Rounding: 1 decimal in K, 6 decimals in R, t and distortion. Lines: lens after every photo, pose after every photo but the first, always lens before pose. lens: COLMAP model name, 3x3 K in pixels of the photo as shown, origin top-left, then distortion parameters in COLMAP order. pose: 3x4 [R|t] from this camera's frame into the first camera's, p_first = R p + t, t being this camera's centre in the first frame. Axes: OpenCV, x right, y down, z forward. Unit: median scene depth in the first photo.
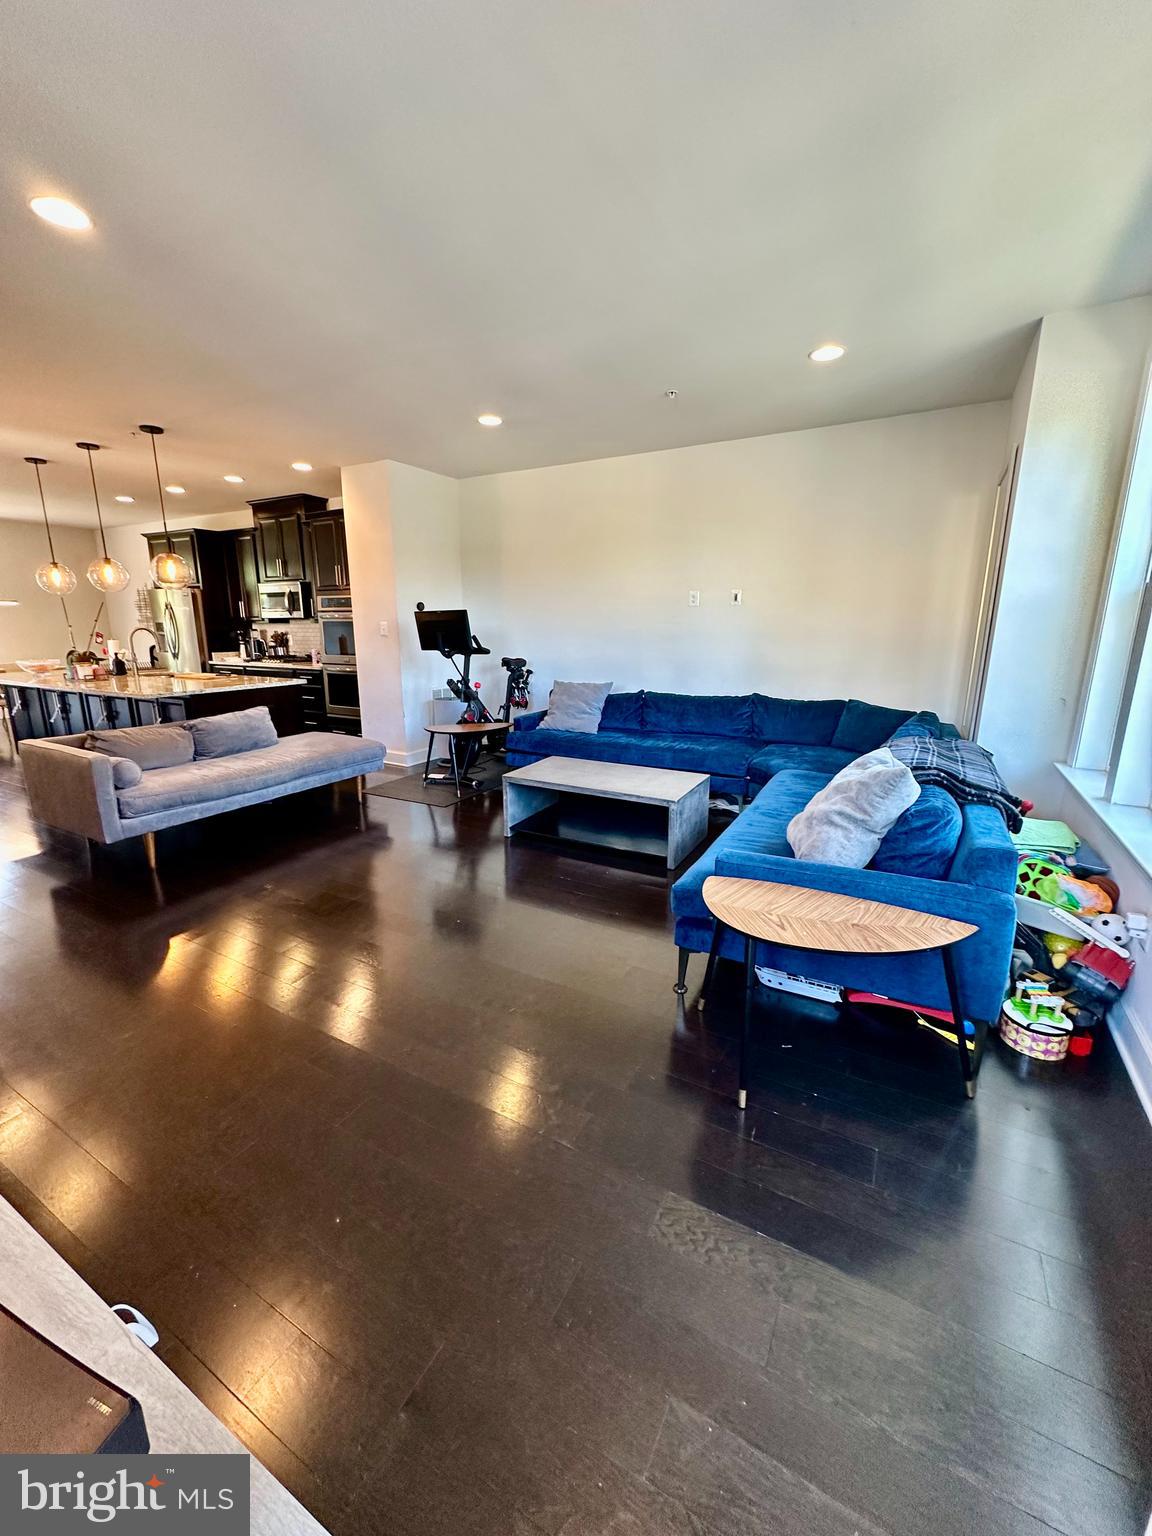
lens RADIAL K [[609.5, 0, 574.9], [0, 609.5, 766.1], [0, 0, 1]] dist [0.002238, 0.000374]
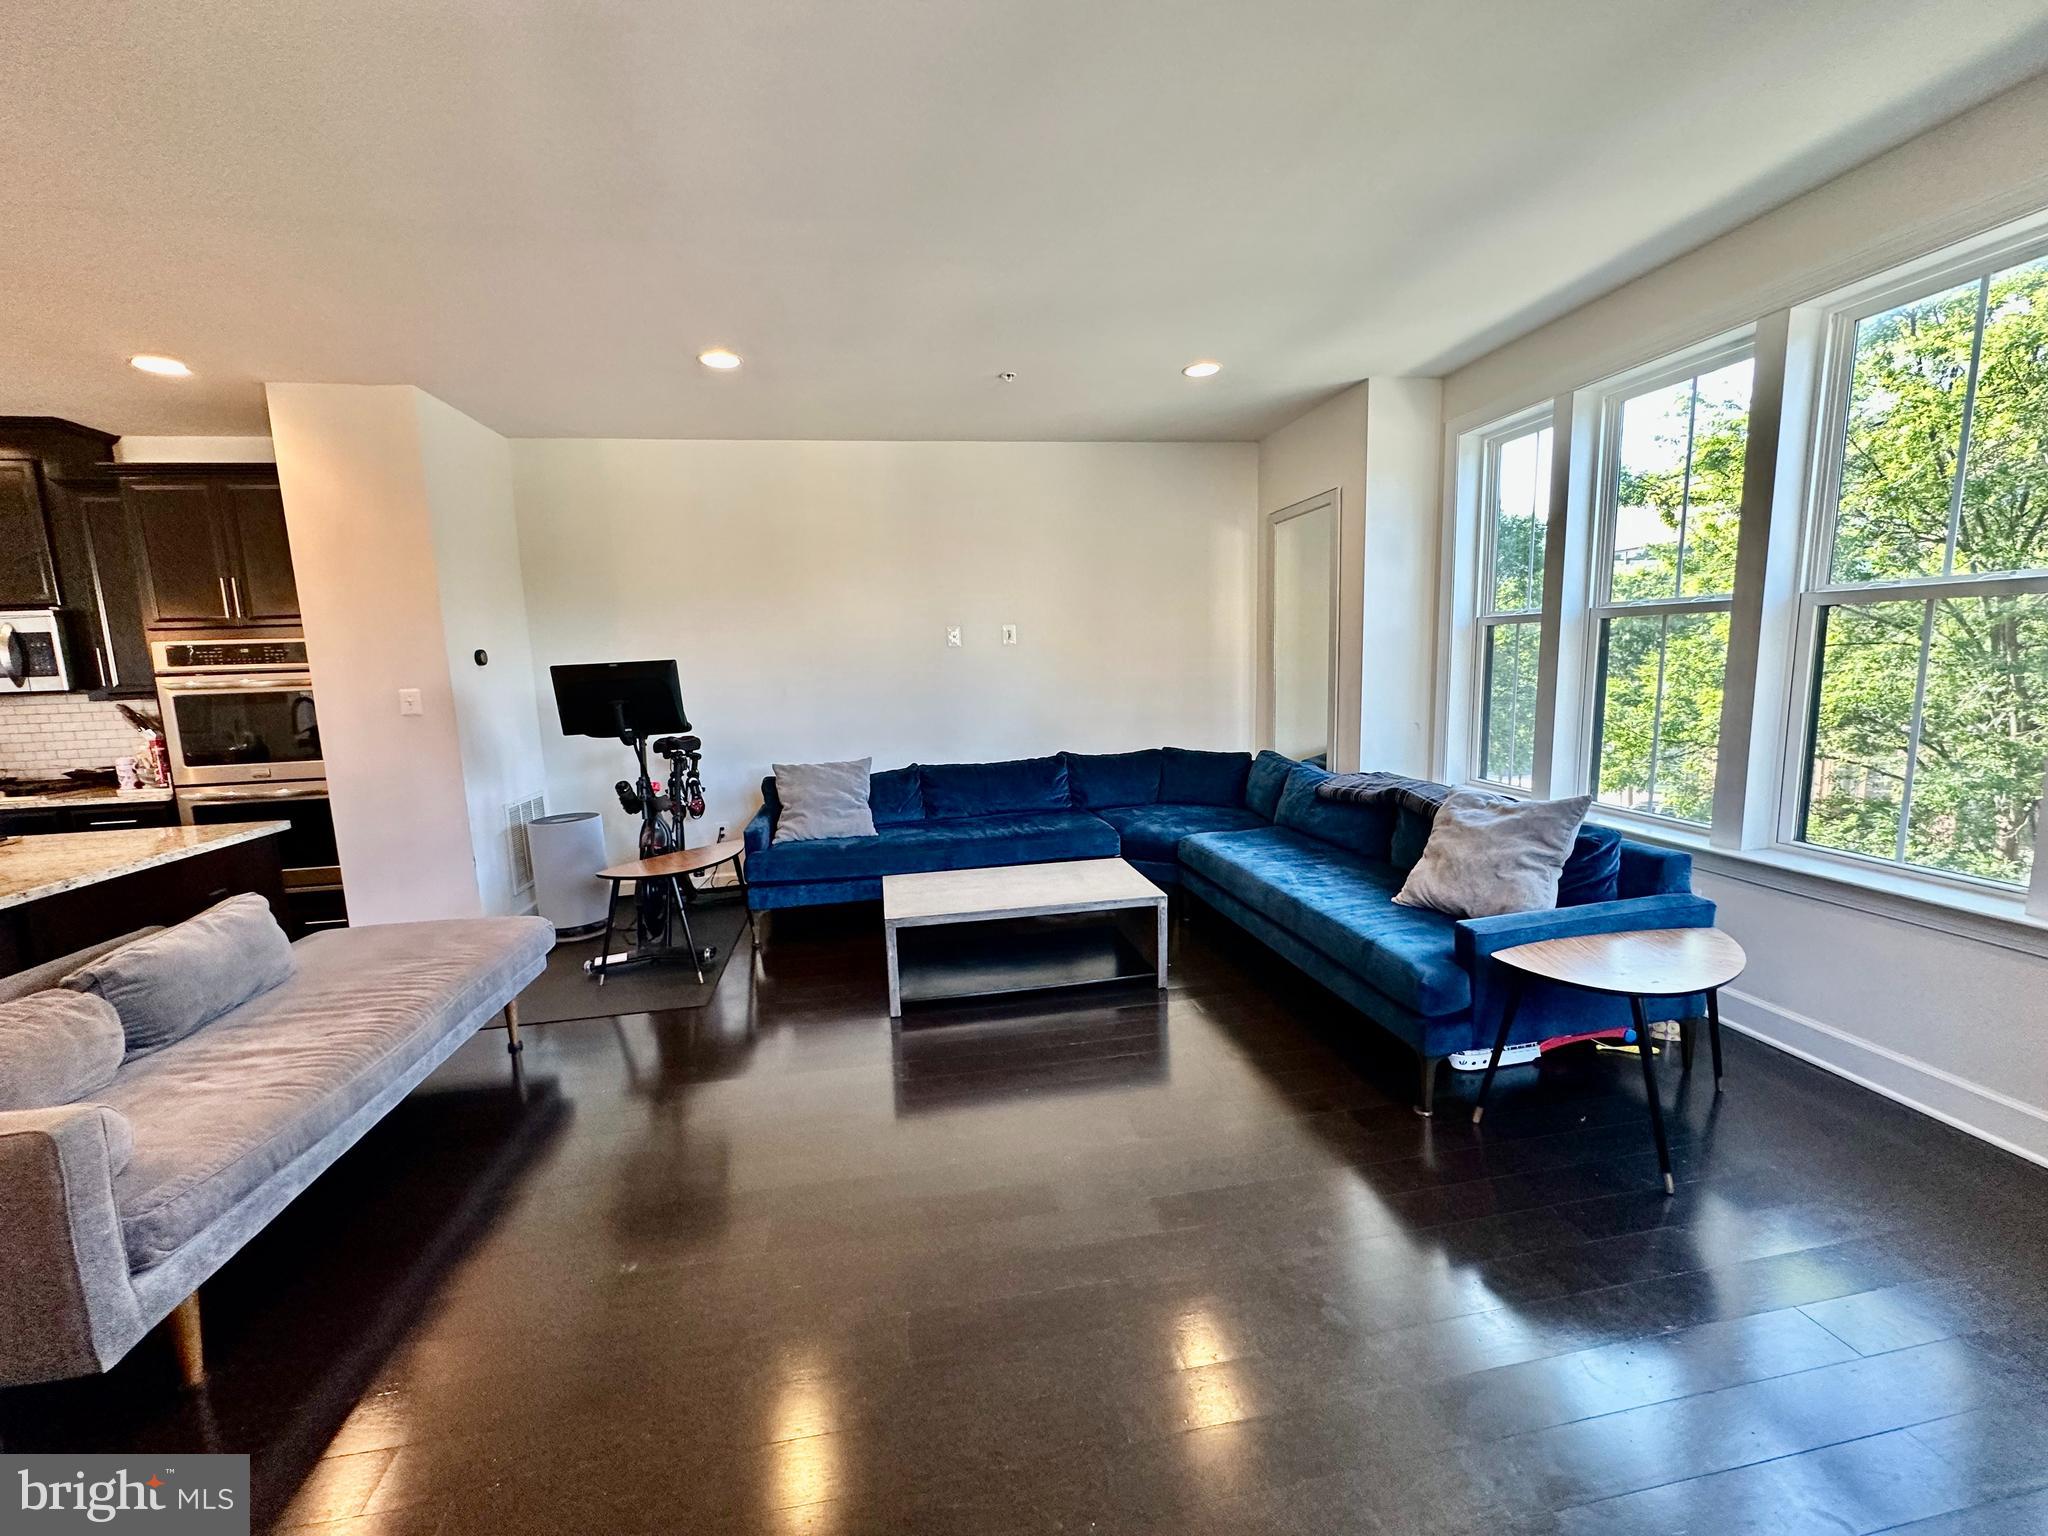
lens RADIAL K [[812.7, 0, 1025.8], [0, 812.7, 771.6], [0, 0, 1]] dist [0.002238, 0.000374]
pose [[0.779473, -0.113698, 0.616031, -0.394218], [0.177465, 0.983183, -0.043088, -0.055883], [-0.600772, 0.142910, 0.786543, 0.193164]]
